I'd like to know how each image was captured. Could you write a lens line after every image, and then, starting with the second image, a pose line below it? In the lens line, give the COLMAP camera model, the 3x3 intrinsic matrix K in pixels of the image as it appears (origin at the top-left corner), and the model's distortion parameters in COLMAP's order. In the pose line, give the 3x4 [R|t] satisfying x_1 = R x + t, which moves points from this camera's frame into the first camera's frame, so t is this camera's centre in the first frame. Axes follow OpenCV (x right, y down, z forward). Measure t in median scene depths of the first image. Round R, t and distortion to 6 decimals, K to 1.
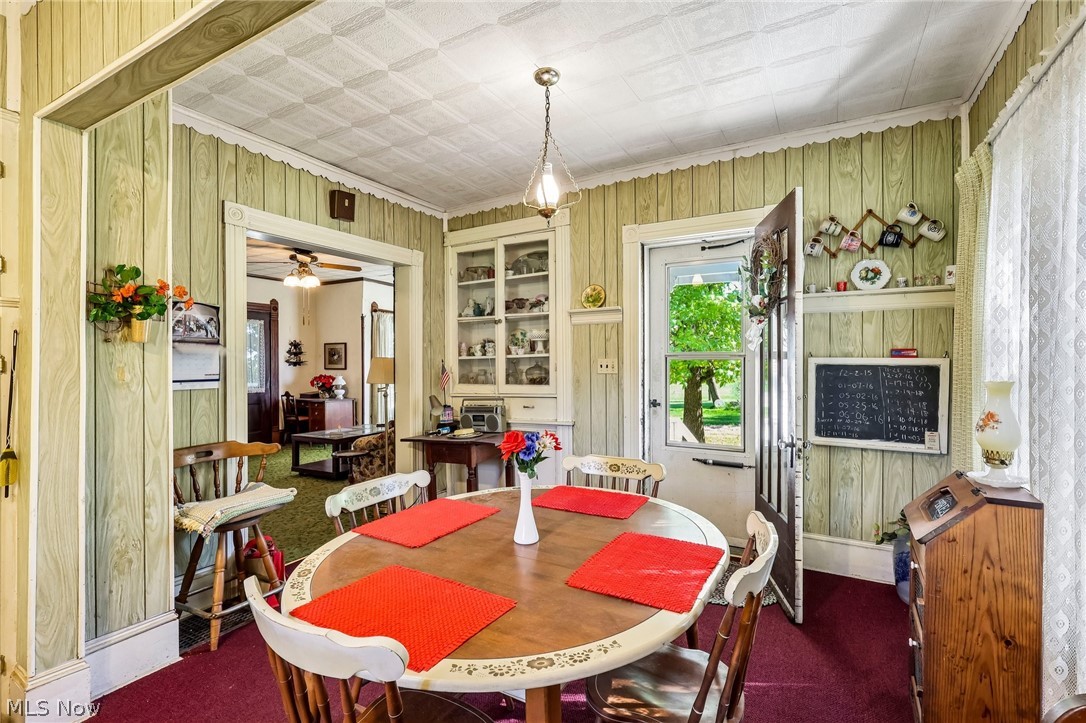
lens RADIAL K [[501.0, 0, 539.8], [0, 501.0, 363.1], [0, 0, 1]] dist [-0.001758, 0.002026]
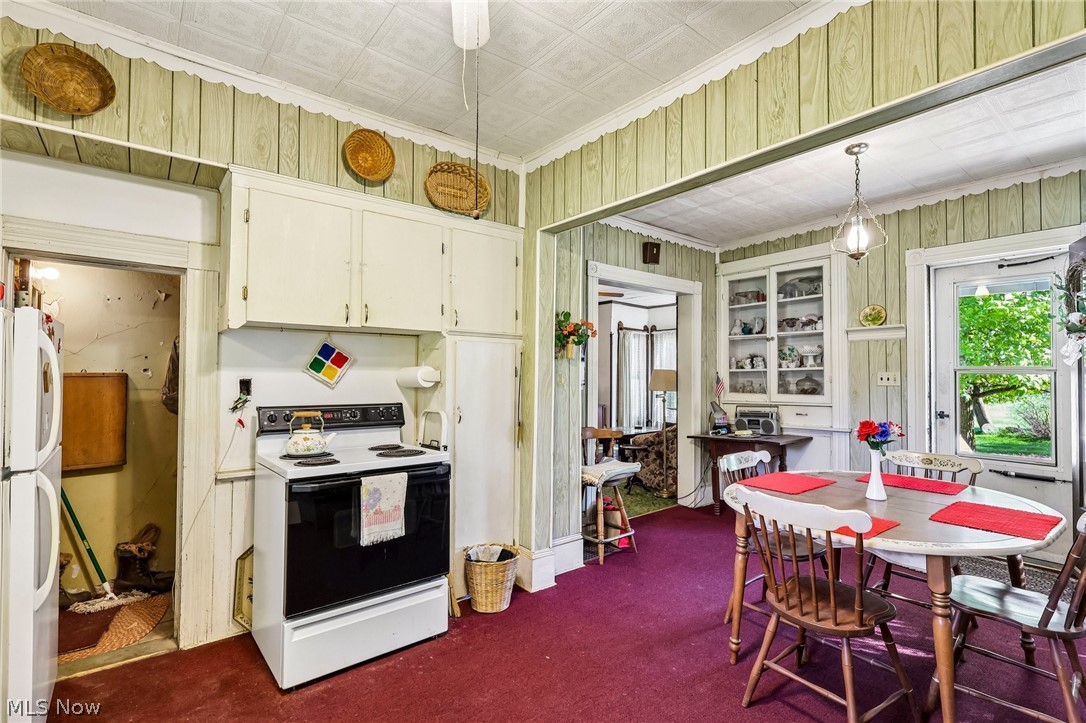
lens RADIAL K [[501.0, 0, 541.4], [0, 501.0, 362.8], [0, 0, 1]] dist [-0.001758, 0.002026]
pose [[0.929392, 0.002245, -0.369088, -0.167102], [-0.011809, 0.999650, -0.023656, 0.005642], [0.368906, 0.026344, 0.929093, -0.295468]]
